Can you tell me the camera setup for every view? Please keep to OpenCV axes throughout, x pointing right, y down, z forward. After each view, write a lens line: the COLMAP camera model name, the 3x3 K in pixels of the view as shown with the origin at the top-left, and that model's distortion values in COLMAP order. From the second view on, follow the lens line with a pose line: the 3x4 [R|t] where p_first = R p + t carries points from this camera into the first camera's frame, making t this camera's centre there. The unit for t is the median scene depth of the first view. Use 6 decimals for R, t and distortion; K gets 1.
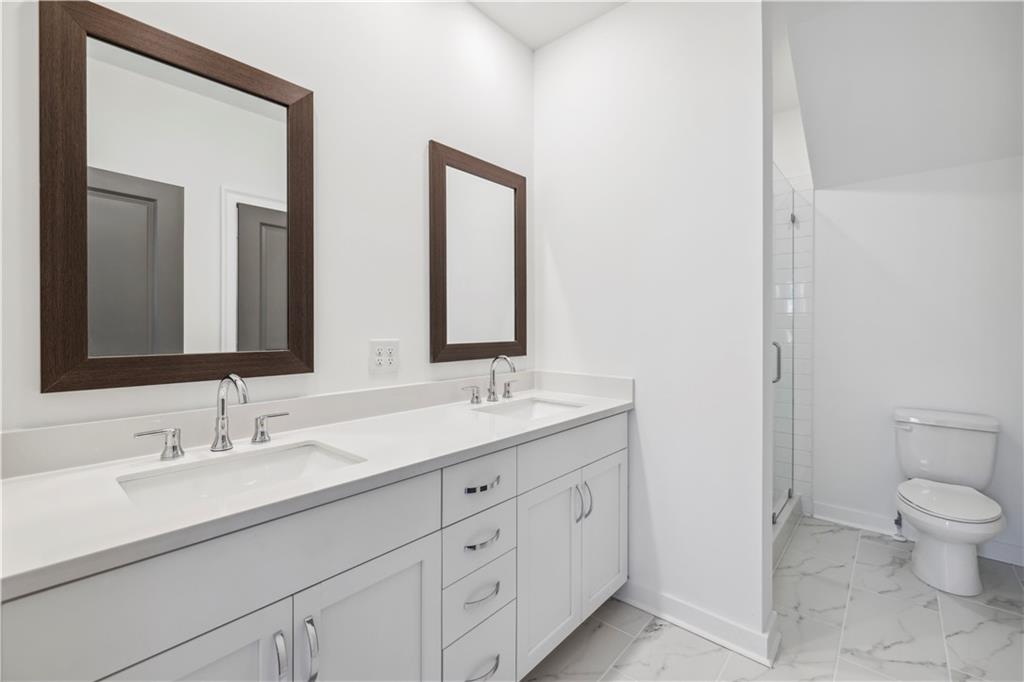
lens RADIAL K [[445.6, 0, 543.4], [0, 445.6, 307.6], [0, 0, 1]] dist [0.000097, 0.000541]
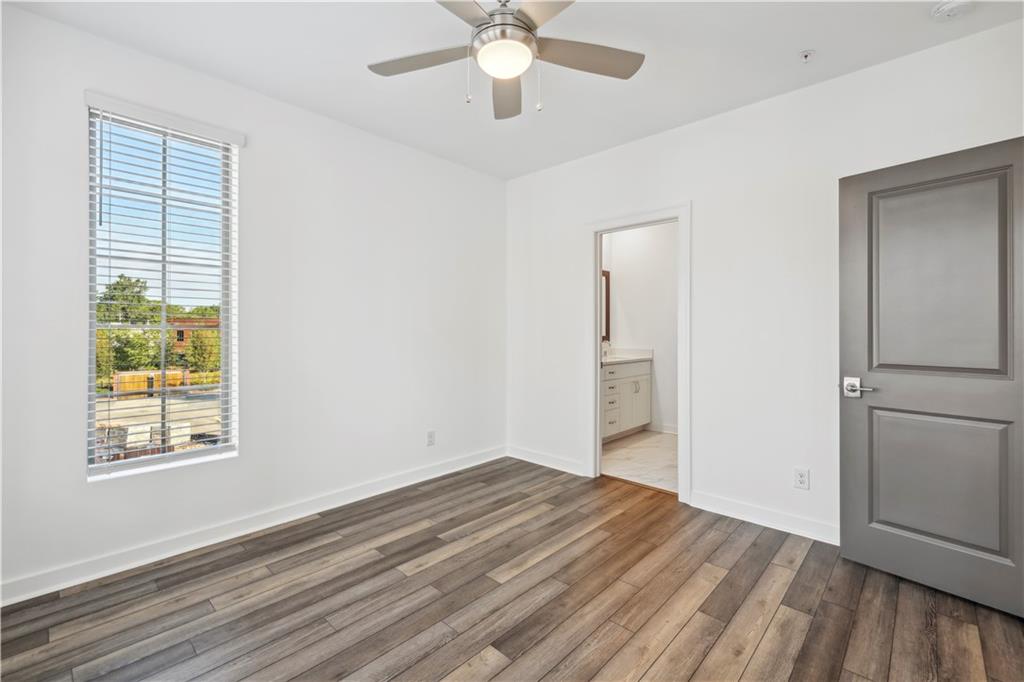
lens RADIAL K [[445.6, 0, 503.5], [0, 445.6, 331.5], [0, 0, 1]] dist [0.000097, 0.000541]
pose [[0.995400, -0.004109, -0.095717, -0.530929], [0.008502, 0.998927, 0.045534, -0.089653], [0.095428, -0.046138, 0.994367, -2.130969]]
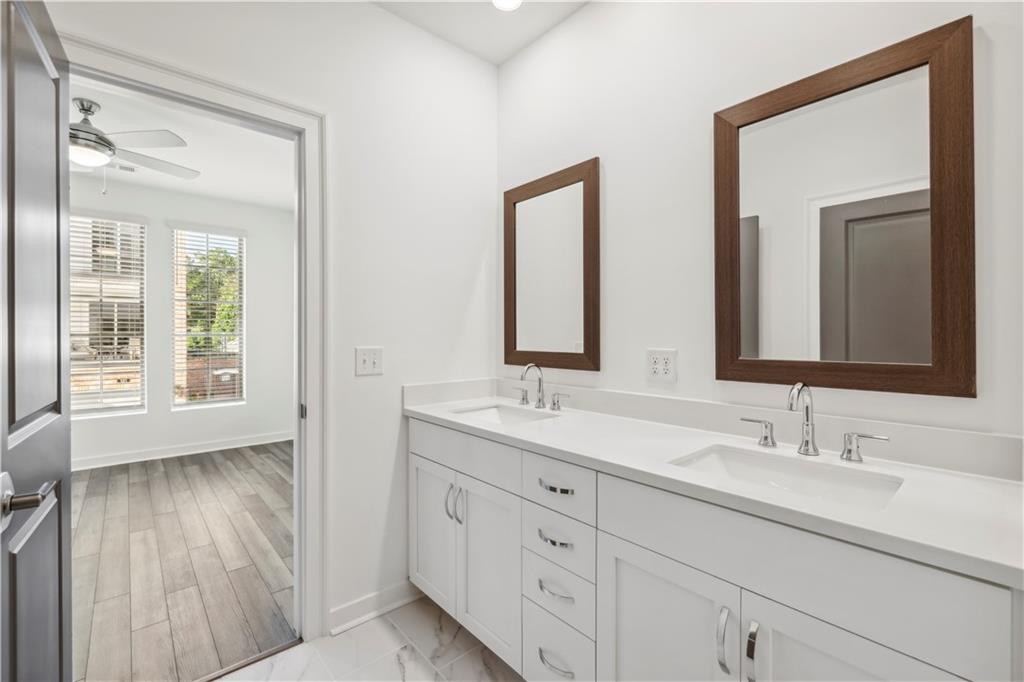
lens RADIAL K [[445.6, 0, 505.3], [0, 445.6, 338.9], [0, 0, 1]] dist [0.000097, 0.000541]
pose [[-0.194253, 0.006972, -0.980927, 0.704598], [0.044920, 0.998989, -0.001796, 0.035477], [0.979922, -0.044412, -0.194370, 0.857086]]
